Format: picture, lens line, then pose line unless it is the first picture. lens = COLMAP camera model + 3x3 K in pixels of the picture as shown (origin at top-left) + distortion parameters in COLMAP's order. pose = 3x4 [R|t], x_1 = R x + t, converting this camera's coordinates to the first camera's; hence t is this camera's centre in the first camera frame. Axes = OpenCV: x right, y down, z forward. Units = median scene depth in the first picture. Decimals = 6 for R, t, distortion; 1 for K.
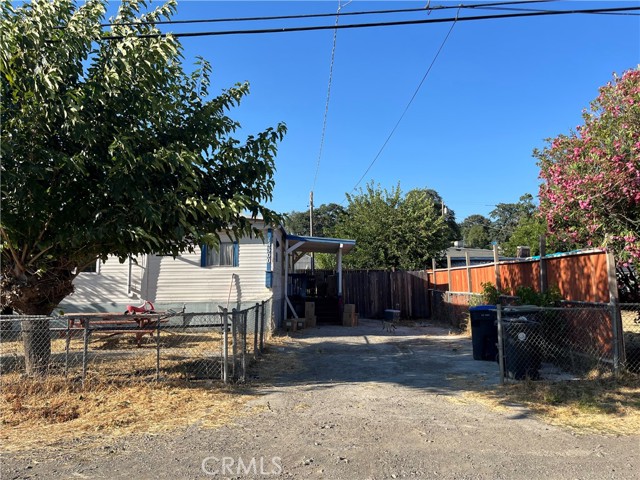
lens RADIAL K [[477.5, 0, 329.1], [0, 477.5, 237.9], [0, 0, 1]] dist [0.063850, -0.086945]
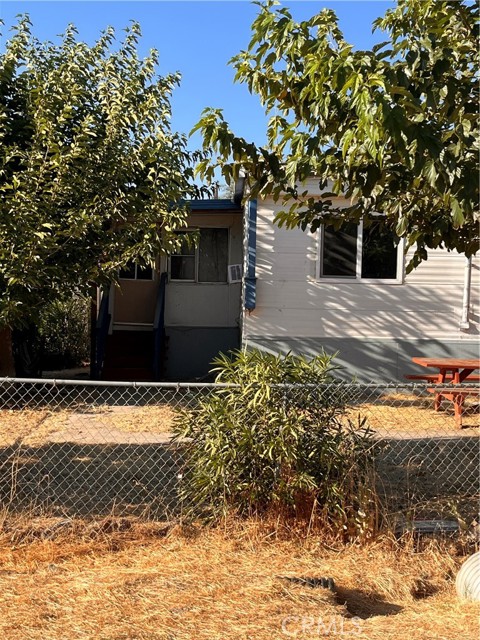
lens RADIAL K [[883.9, 0, 240.0], [0, 883.9, 320.0], [0, 0, 1]] dist [0.093233, -0.128886]
pose [[0.999430, 0.028618, 0.017927, -0.671392], [-0.030504, 0.992819, 0.115671, 0.010540], [-0.014488, -0.116152, 0.993126, 0.058817]]
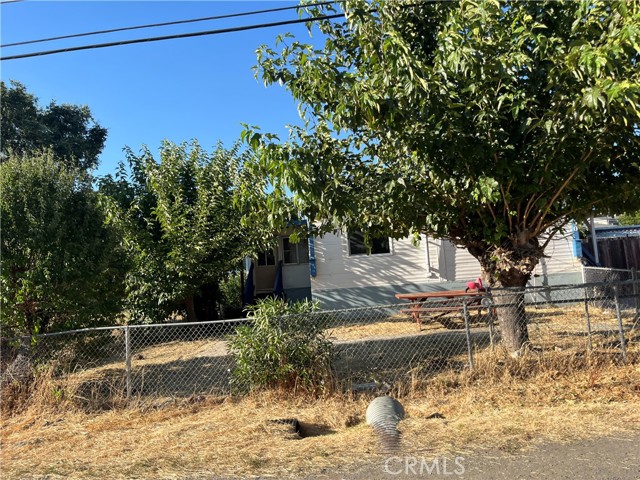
lens RADIAL K [[478.1, 0, 340.9], [0, 478.1, 232.2], [0, 0, 1]] dist [0.064166, -0.085644]
pose [[0.996759, -0.066636, -0.045061, -0.539420], [0.067191, 0.997680, 0.010914, 0.013000], [0.044230, -0.013906, 0.998925, 0.040357]]
